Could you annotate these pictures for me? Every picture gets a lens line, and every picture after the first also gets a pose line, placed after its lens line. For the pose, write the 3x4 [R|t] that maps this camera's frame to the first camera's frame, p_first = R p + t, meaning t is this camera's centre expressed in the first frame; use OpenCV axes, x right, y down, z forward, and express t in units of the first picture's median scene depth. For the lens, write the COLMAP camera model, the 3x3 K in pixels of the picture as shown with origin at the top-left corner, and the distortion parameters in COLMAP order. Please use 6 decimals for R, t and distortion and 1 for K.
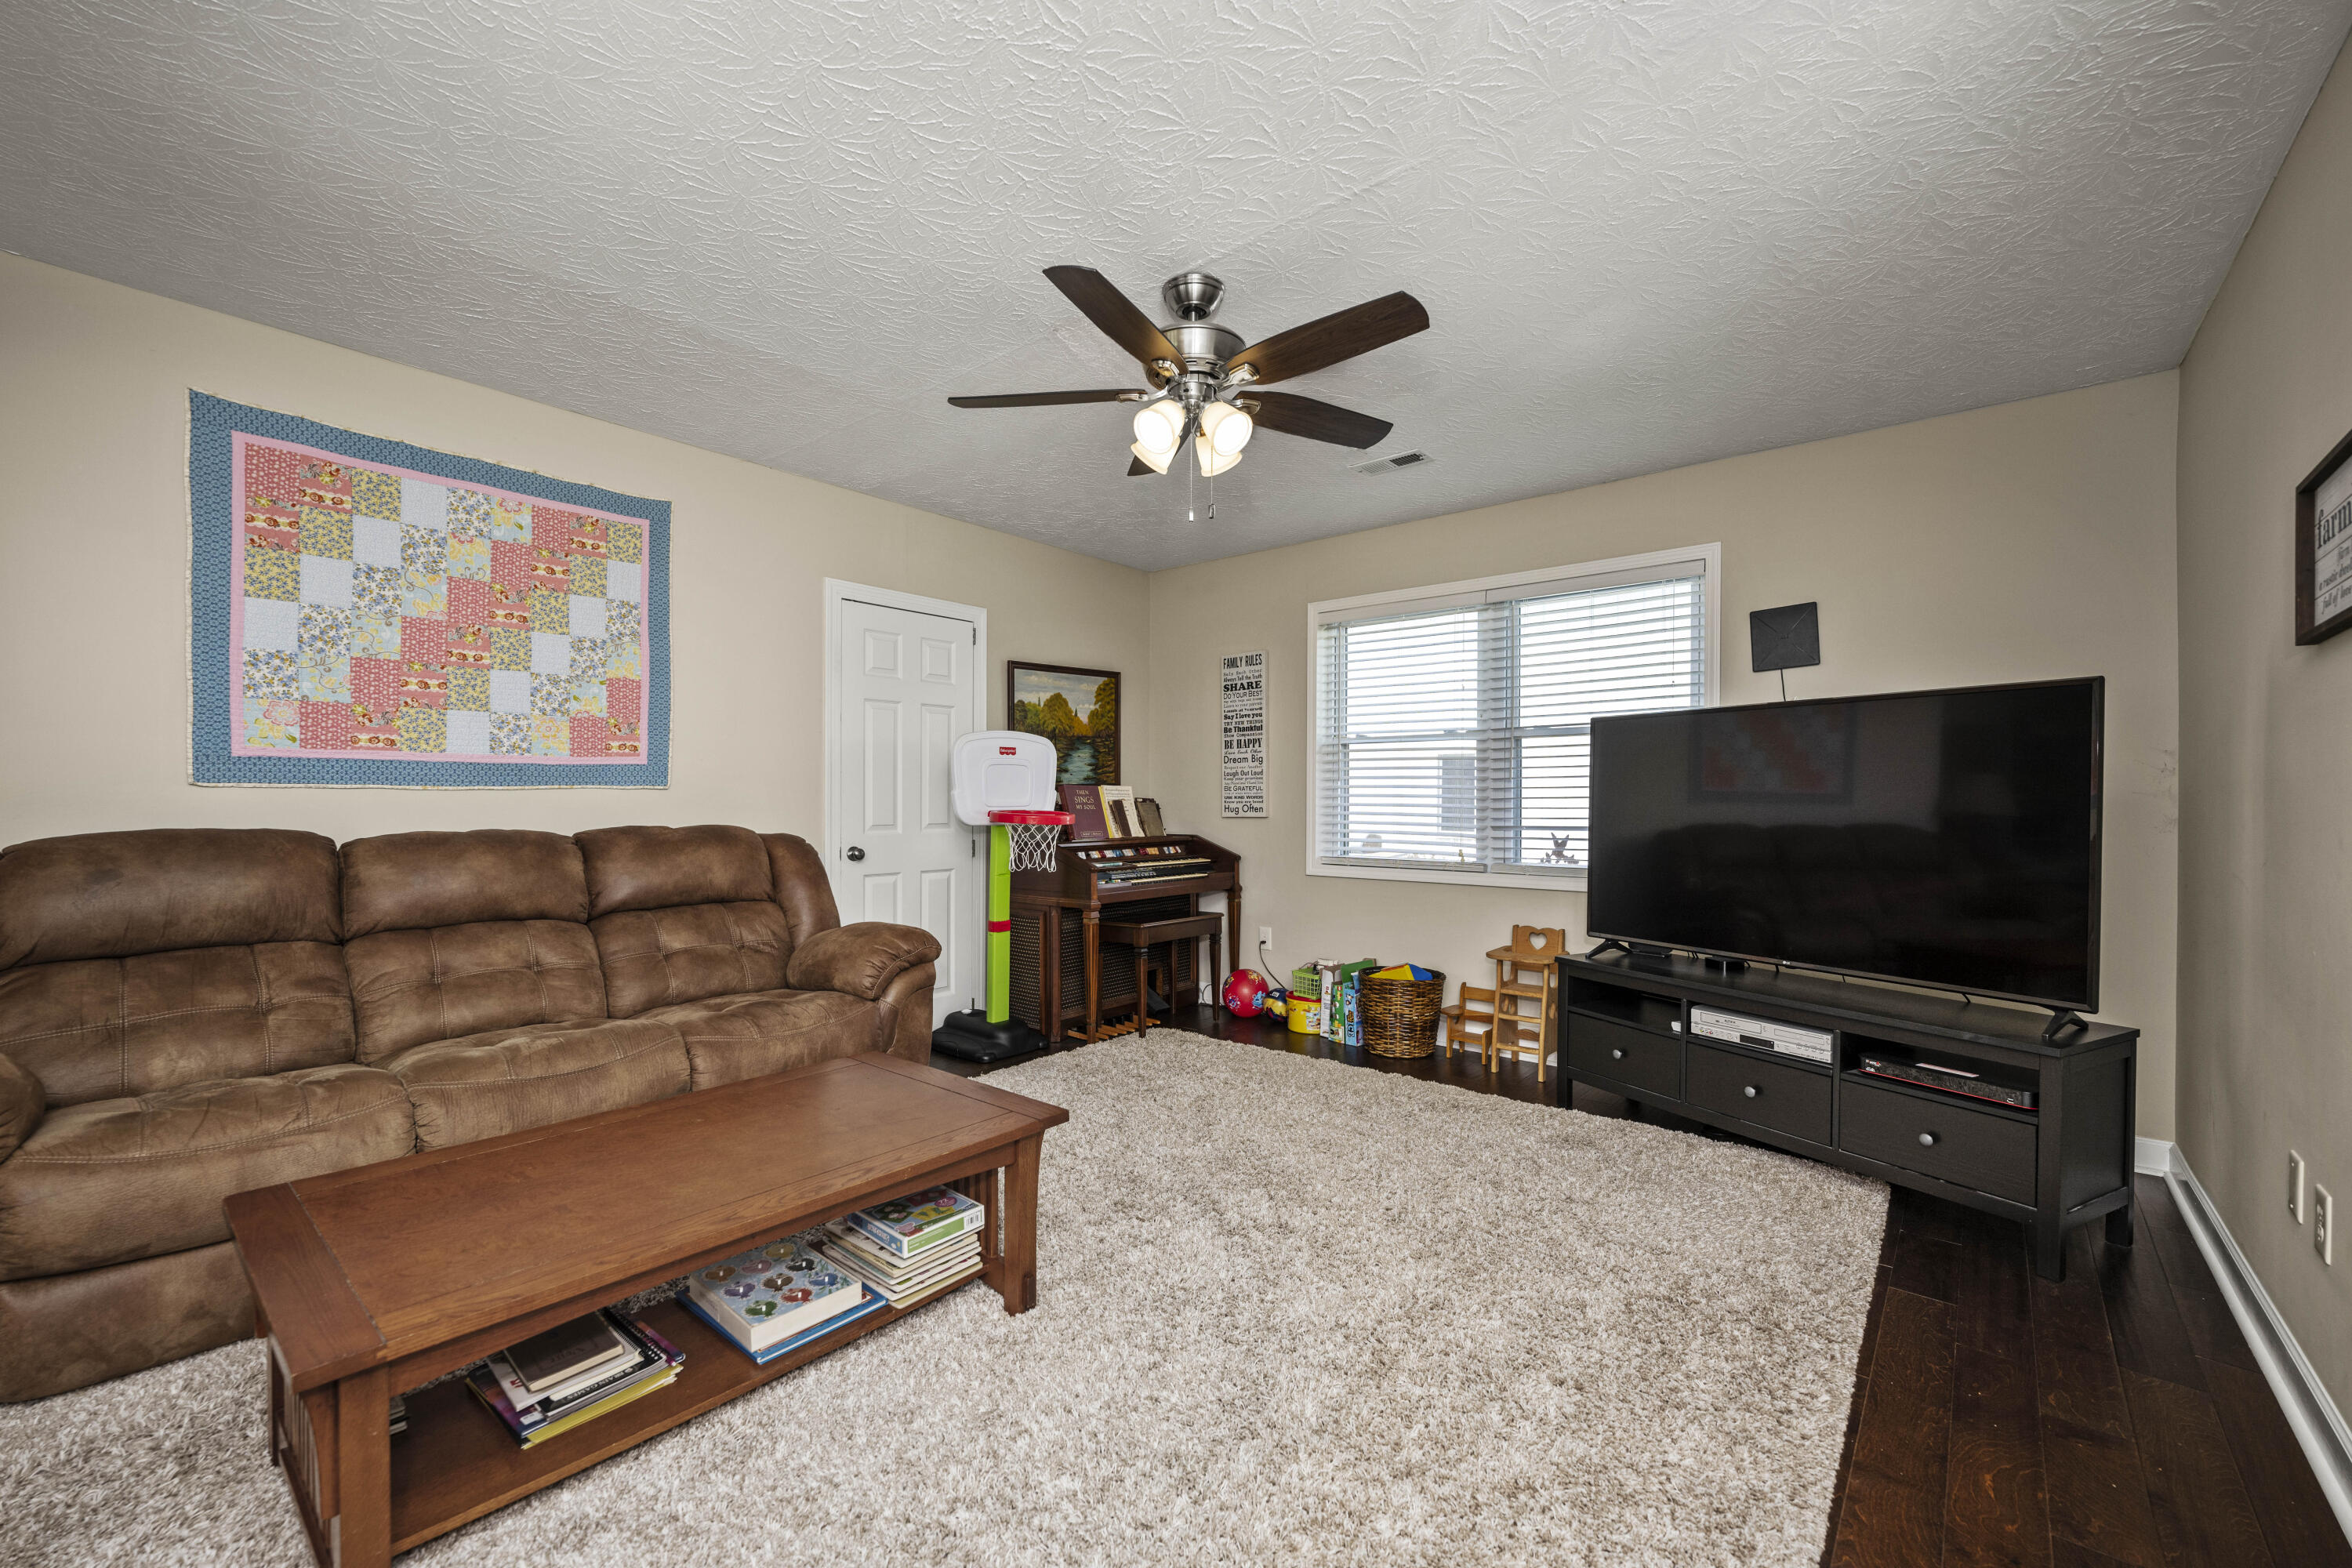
lens RADIAL K [[942.1, 0, 1169.6], [0, 942.1, 765.9], [0, 0, 1]] dist [-0.001348, -0.000455]
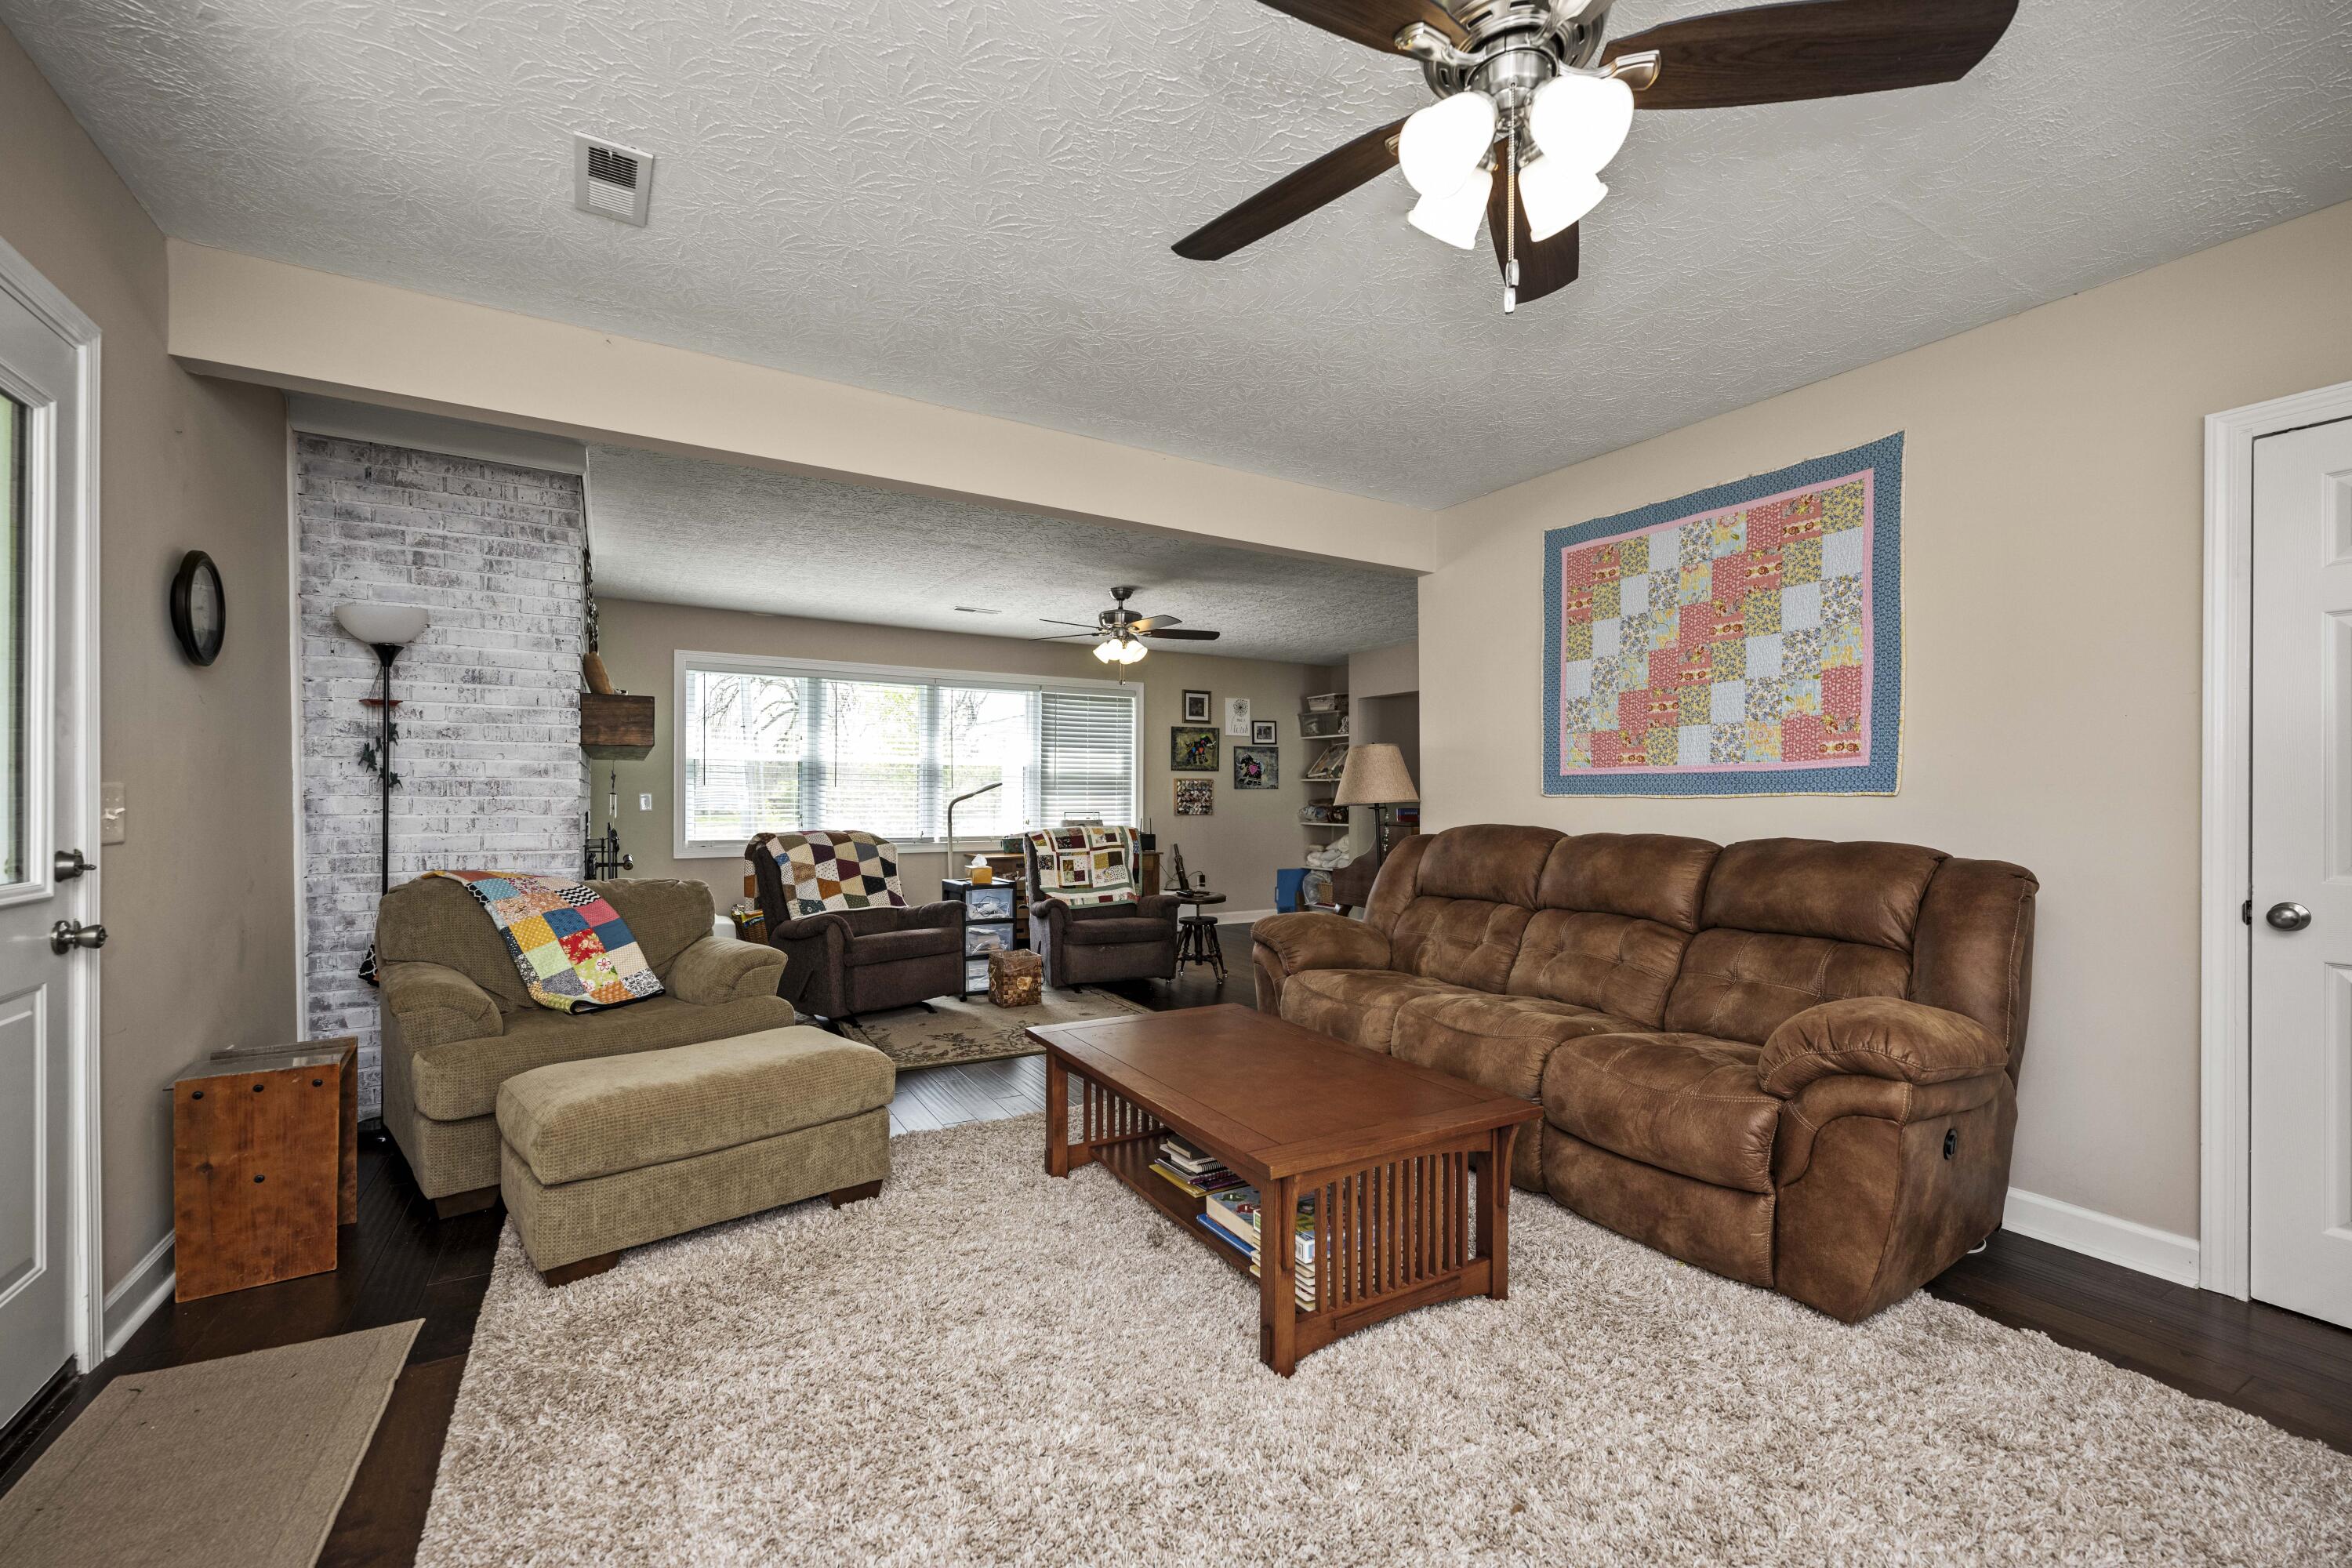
lens RADIAL K [[942.1, 0, 1180.0], [0, 942.1, 789.0], [0, 0, 1]] dist [-0.001396, -0.000089]
pose [[-0.318931, -0.015776, -0.947647, 0.459186], [0.025319, 0.999363, -0.025158, 0.026459], [0.947440, -0.032017, -0.318328, 0.760975]]
